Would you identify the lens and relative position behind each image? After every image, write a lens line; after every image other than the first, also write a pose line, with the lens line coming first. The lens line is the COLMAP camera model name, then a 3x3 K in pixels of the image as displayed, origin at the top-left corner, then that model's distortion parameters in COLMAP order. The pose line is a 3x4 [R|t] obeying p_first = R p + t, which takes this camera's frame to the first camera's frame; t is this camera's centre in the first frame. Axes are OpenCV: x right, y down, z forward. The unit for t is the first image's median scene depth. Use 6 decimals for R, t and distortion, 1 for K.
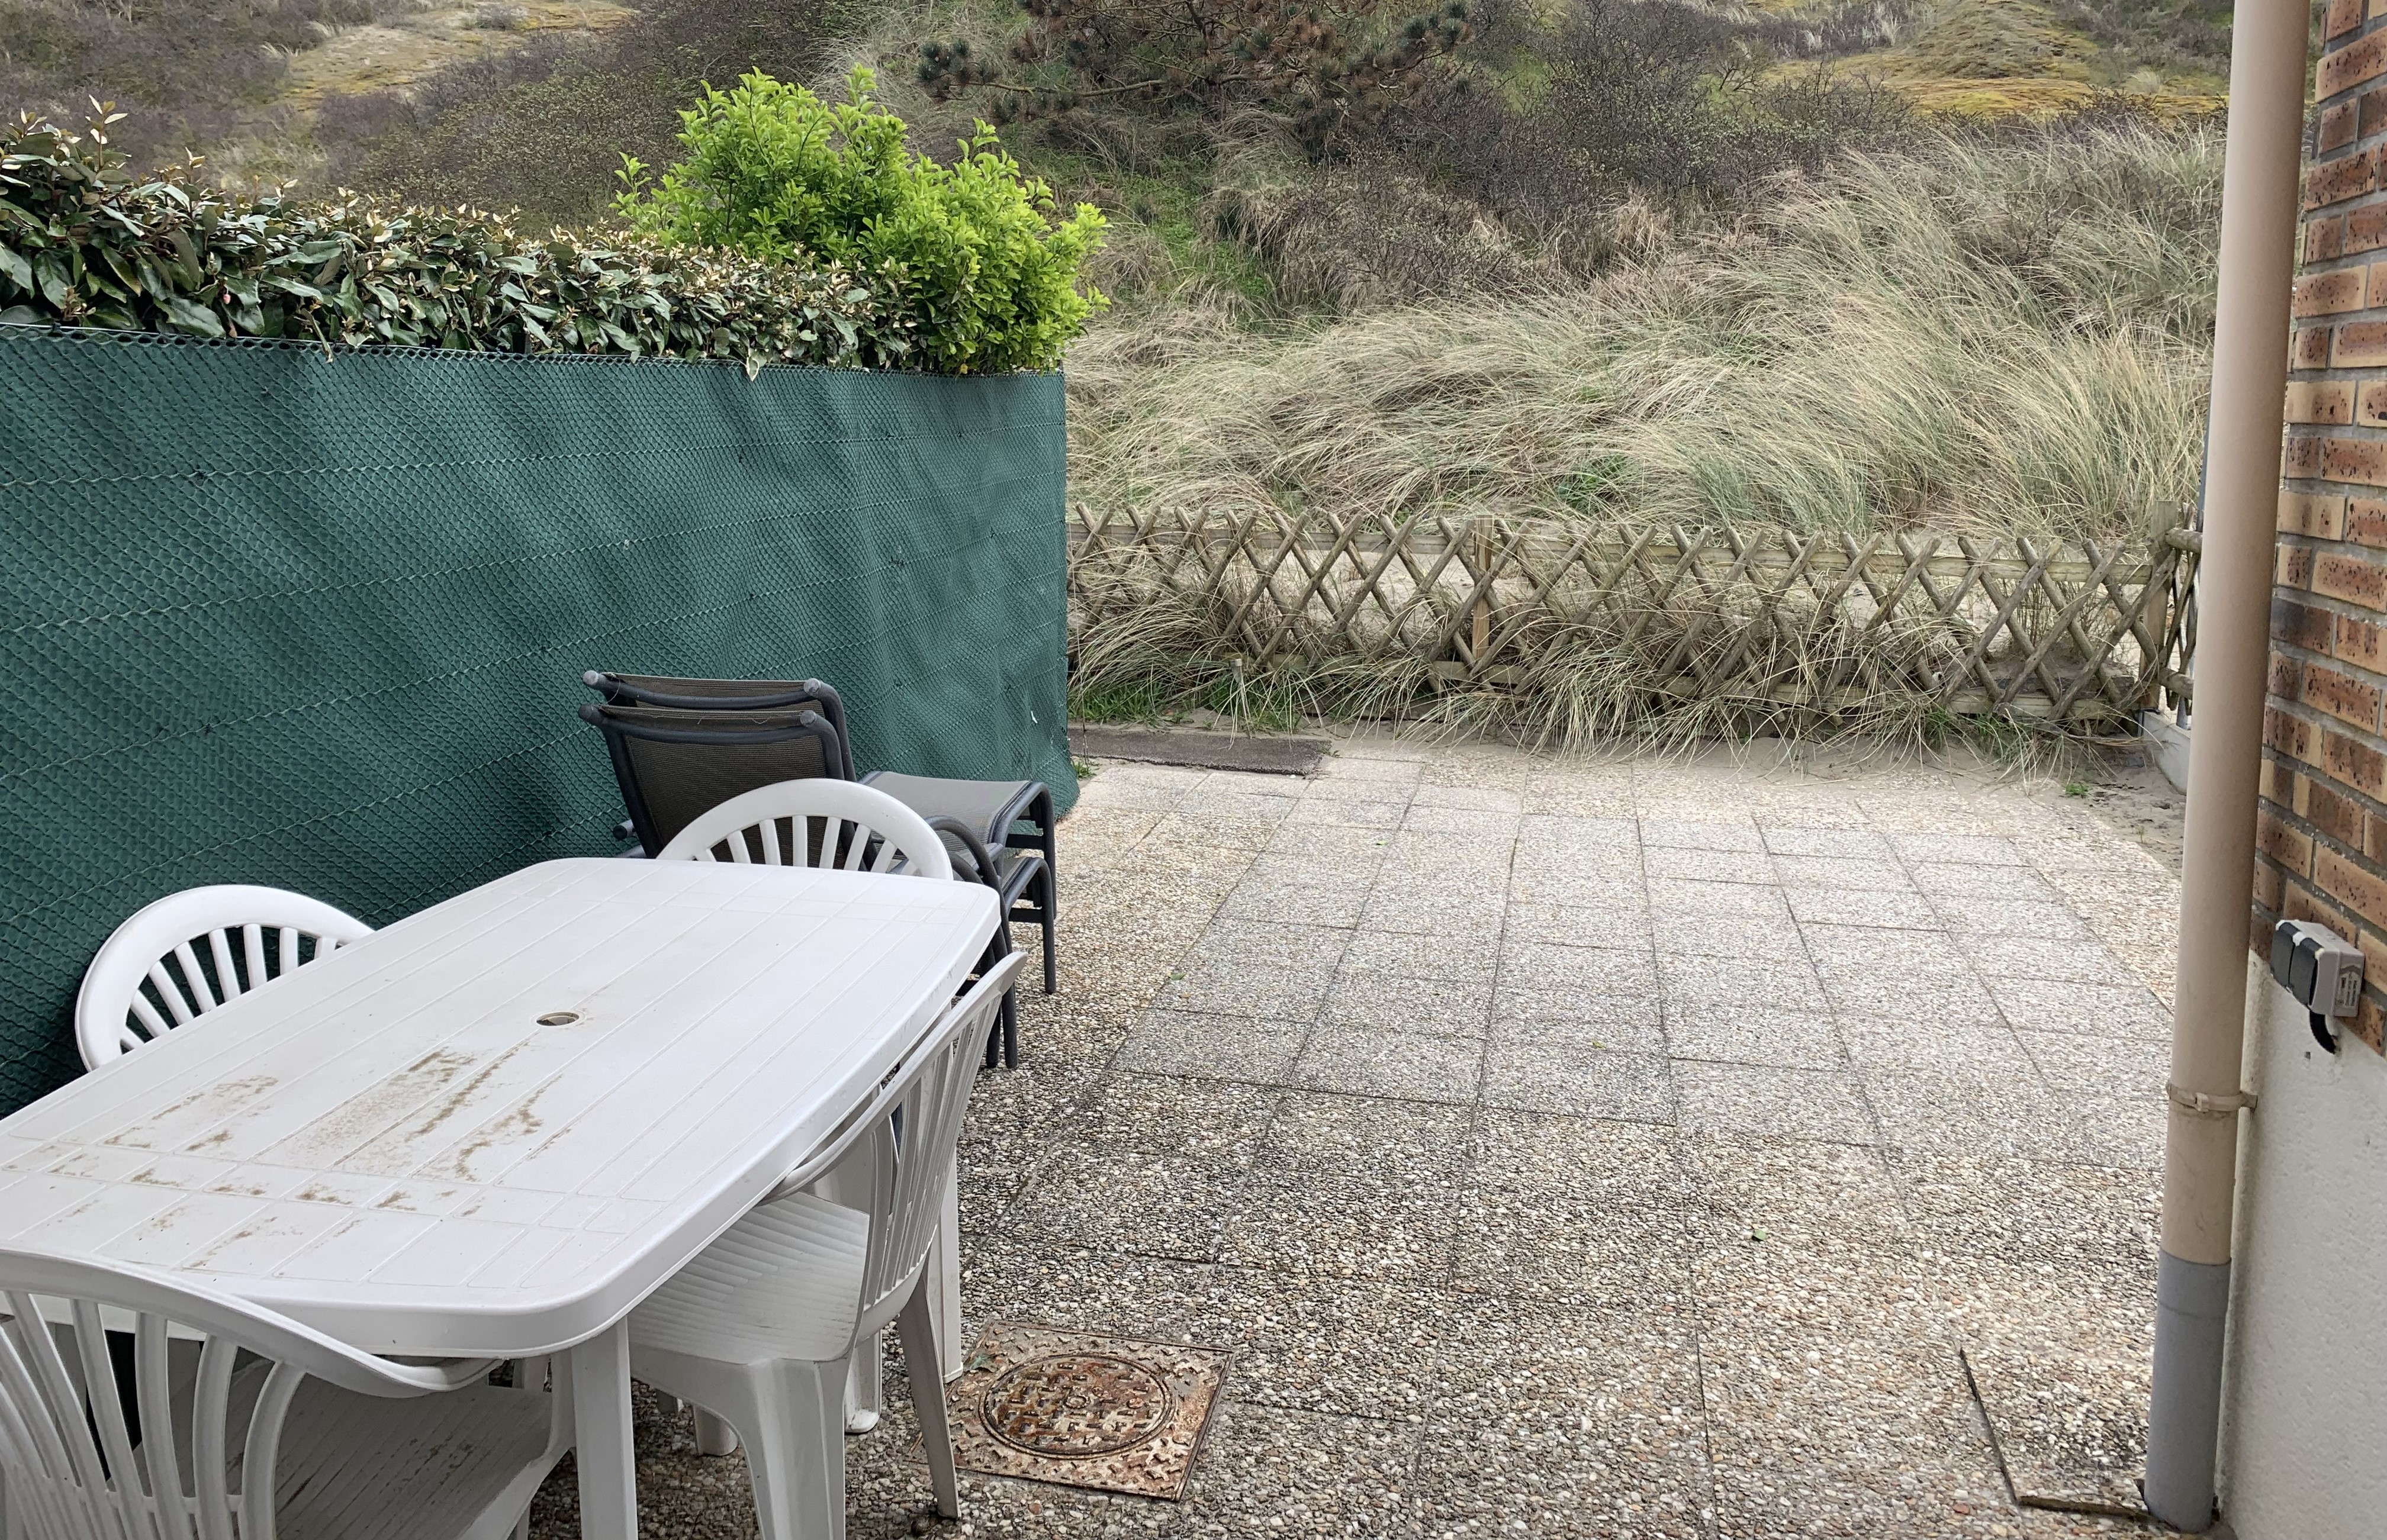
lens RADIAL K [[1801.8, 0, 1190.3], [0, 1801.8, 620.2], [0, 0, 1]] dist [0.004604, 0.001316]
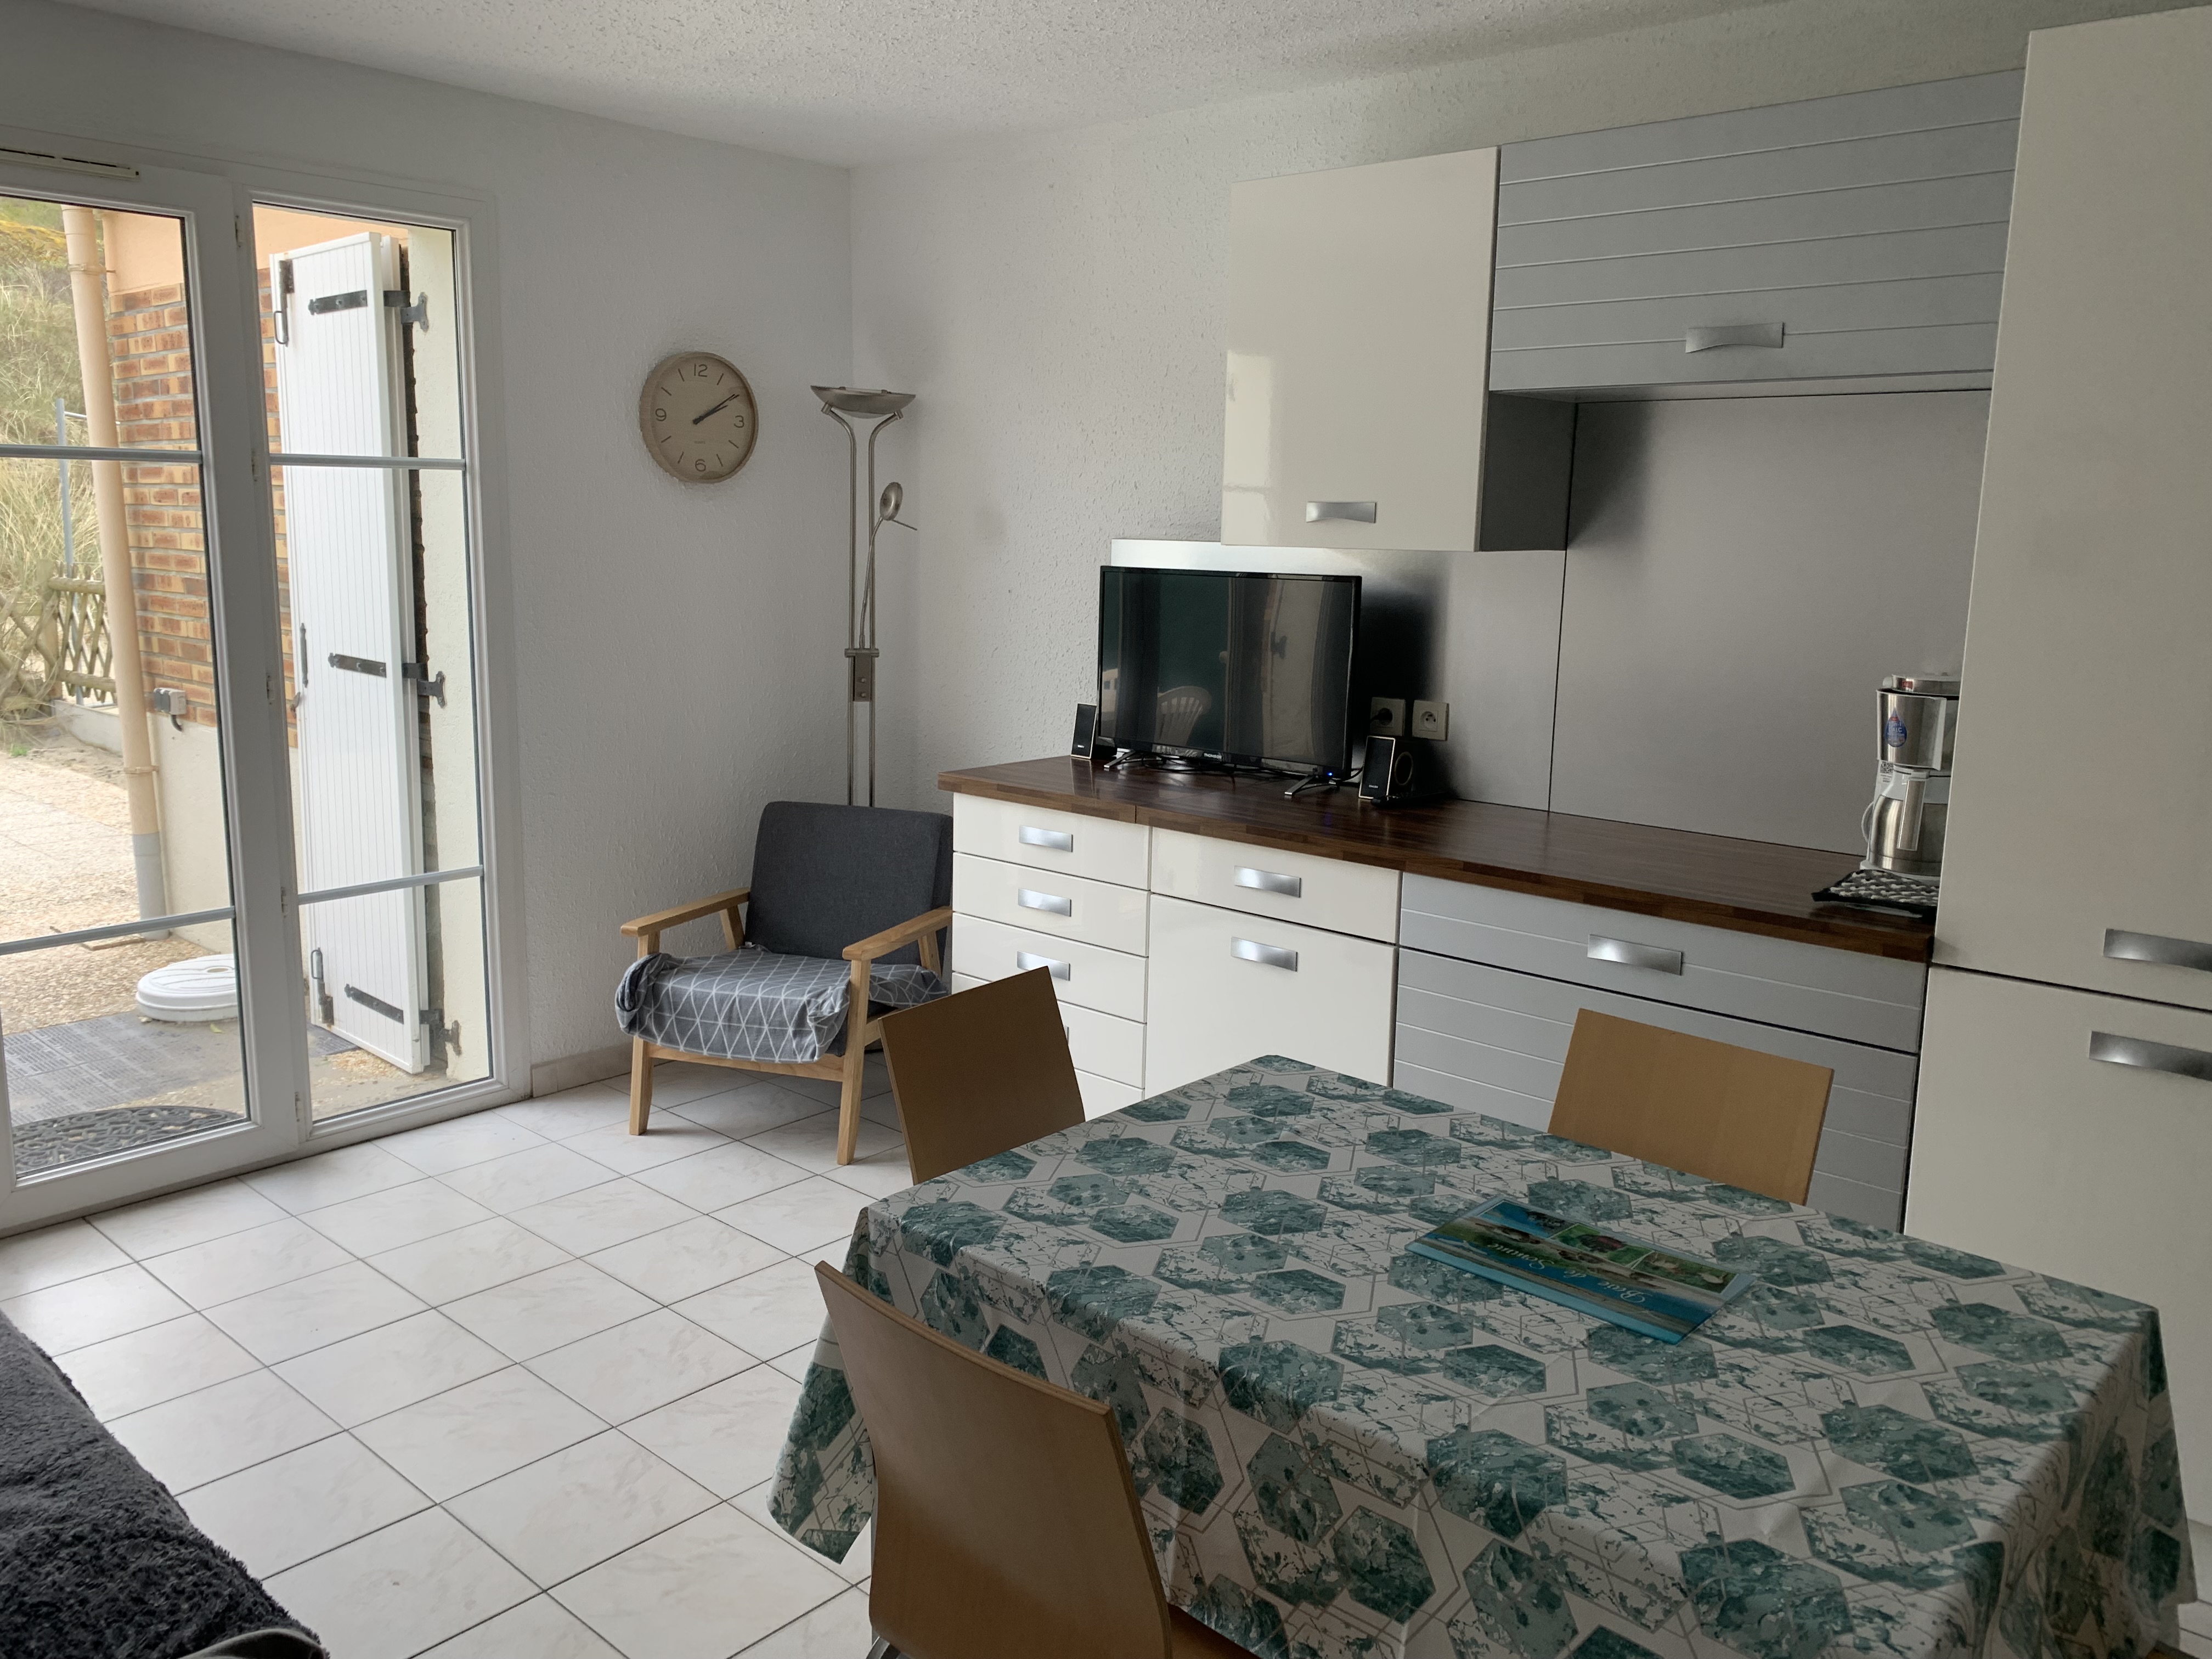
lens RADIAL K [[1677.5, 0, 1106.1], [0, 1677.5, 827.5], [0, 0, 1]] dist [0.081033, -0.121504]
pose [[0.478951, -0.161472, 0.862863, -0.894658], [0.096674, 0.986661, 0.130977, 0.164341], [-0.872502, 0.020685, 0.488172, -1.402576]]
